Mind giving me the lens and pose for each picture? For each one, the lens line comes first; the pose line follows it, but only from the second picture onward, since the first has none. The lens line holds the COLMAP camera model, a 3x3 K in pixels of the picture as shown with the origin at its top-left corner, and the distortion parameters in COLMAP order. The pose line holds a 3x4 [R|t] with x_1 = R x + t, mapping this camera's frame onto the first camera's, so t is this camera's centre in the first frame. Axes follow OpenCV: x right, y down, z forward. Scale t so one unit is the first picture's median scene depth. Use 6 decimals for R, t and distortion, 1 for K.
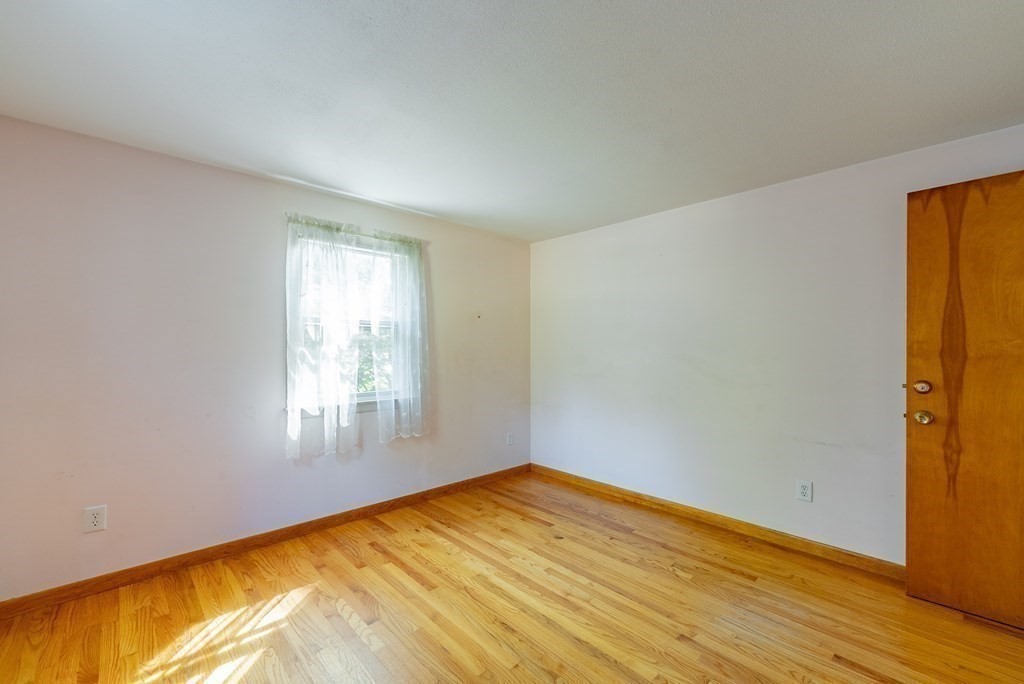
lens RADIAL K [[416.4, 0, 516.1], [0, 416.4, 346.0], [0, 0, 1]] dist [-0.002242, -0.000388]
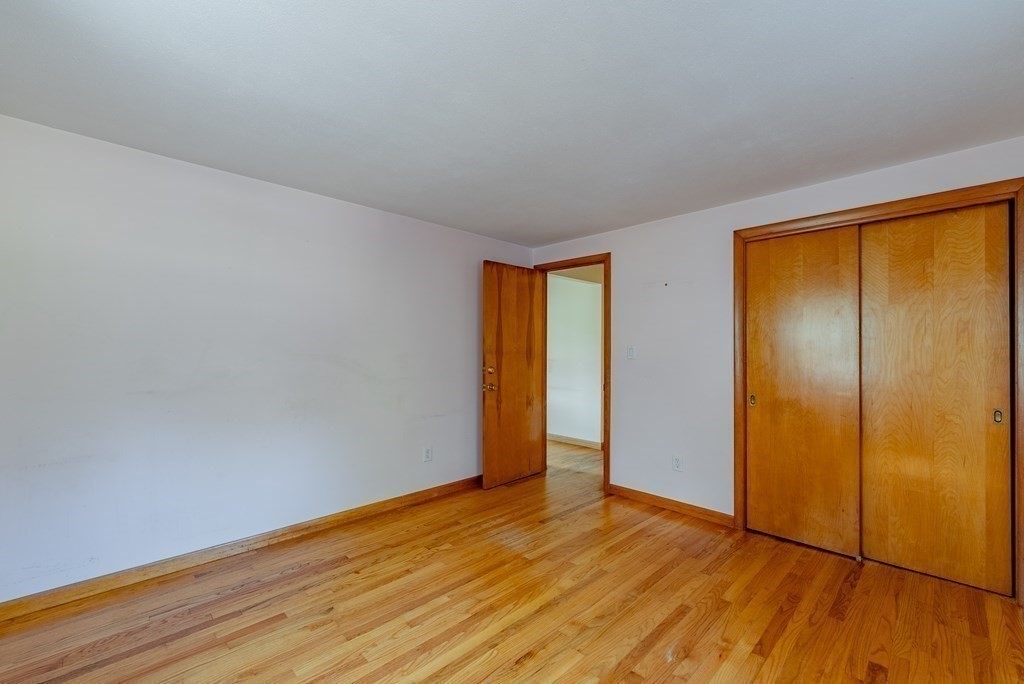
lens RADIAL K [[425.1, 0, 498.7], [0, 425.1, 345.5], [0, 0, 1]] dist [-0.000395, -0.000163]
pose [[0.006466, 0.003511, 0.999973, -0.715876], [-0.011004, 0.999934, -0.003440, -0.001847], [-0.999919, -0.010981, 0.006504, 0.794147]]
